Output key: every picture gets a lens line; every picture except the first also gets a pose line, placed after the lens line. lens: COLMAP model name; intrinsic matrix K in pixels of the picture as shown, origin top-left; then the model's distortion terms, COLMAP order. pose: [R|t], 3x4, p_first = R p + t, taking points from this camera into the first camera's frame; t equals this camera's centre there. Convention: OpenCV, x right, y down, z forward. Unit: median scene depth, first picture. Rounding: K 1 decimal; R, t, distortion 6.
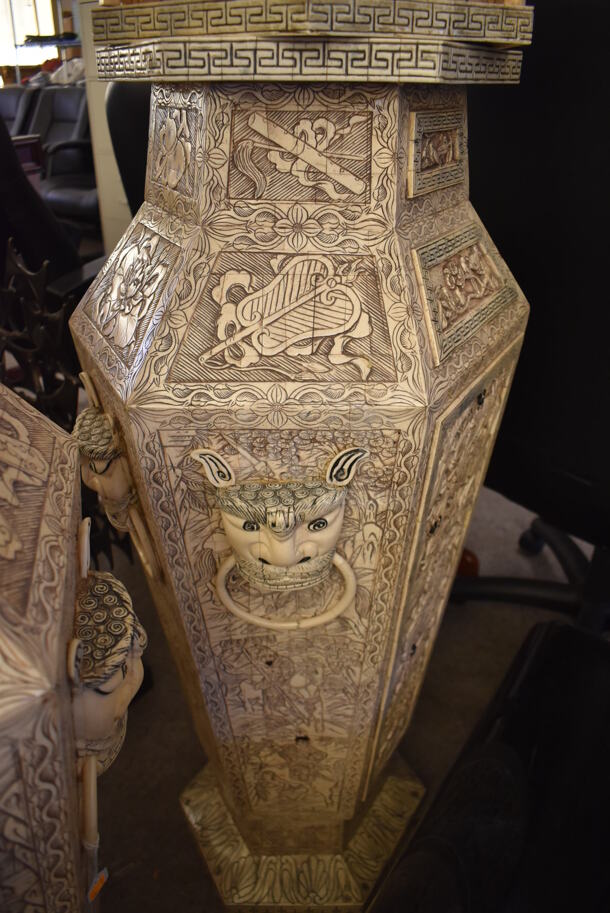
lens RADIAL K [[705.1, 0, 305.5], [0, 705.1, 459.7], [0, 0, 1]] dist [-0.097050, 0.011452]
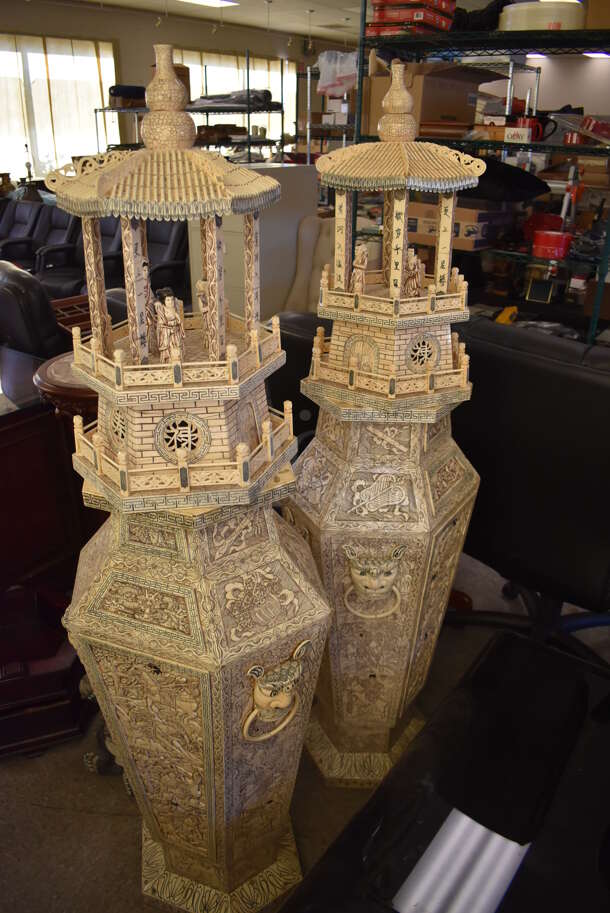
lens RADIAL K [[705.1, 0, 305.5], [0, 705.1, 459.7], [0, 0, 1]] dist [-0.097050, 0.011452]
pose [[0.998905, 0.020434, -0.042092, -0.160239], [-0.023512, 0.996982, -0.073985, -0.112574], [0.040453, 0.074893, 0.996371, -1.420238]]
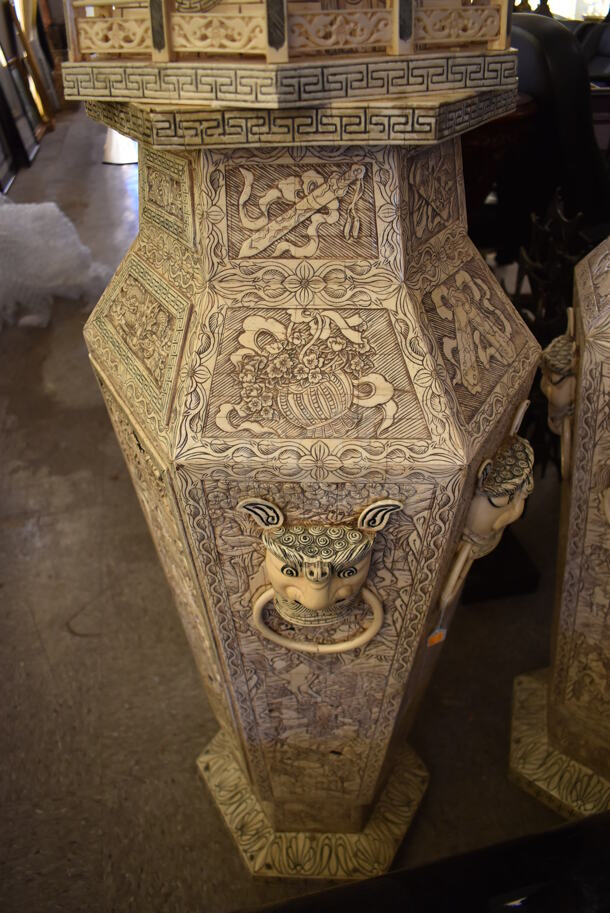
lens RADIAL K [[705.1, 0, 305.5], [0, 705.1, 459.7], [0, 0, 1]] dist [-0.097050, 0.011452]
pose [[0.732050, 0.370512, -0.571685, 0.160339], [-0.317992, 0.927983, 0.194238, 0.044199], [0.602481, 0.039599, 0.797150, -0.311410]]
